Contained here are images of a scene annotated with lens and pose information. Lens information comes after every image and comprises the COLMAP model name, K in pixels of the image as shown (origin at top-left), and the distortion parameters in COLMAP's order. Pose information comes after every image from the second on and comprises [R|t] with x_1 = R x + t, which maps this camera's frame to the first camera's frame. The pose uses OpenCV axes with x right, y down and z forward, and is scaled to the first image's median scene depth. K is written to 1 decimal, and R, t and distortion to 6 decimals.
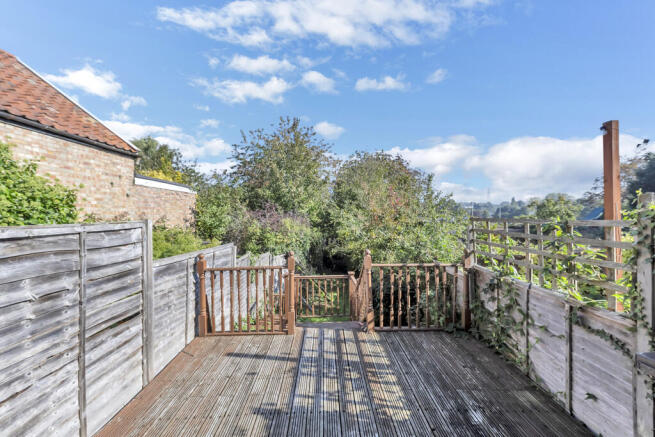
lens RADIAL K [[266.5, 0, 331.4], [0, 266.5, 209.4], [0, 0, 1]] dist [0.000744, -0.000088]
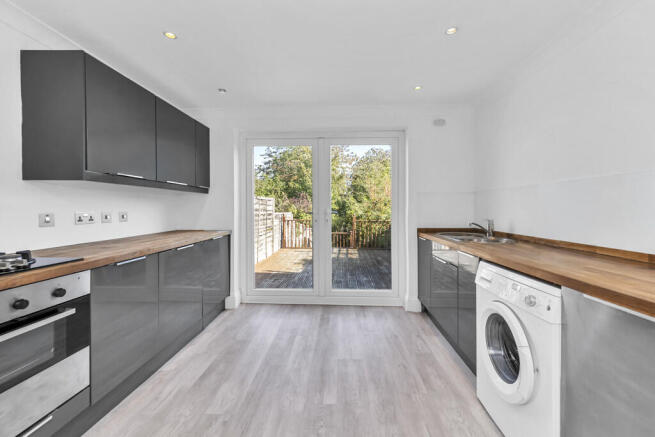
lens RADIAL K [[266.5, 0, 331.4], [0, 266.5, 209.4], [0, 0, 1]] dist [0.000744, -0.000088]
pose [[0.997284, 0.017148, -0.071624, 0.019637], [-0.014803, 0.999341, 0.033151, 0.007839], [0.072145, -0.032001, 0.996881, -0.245124]]
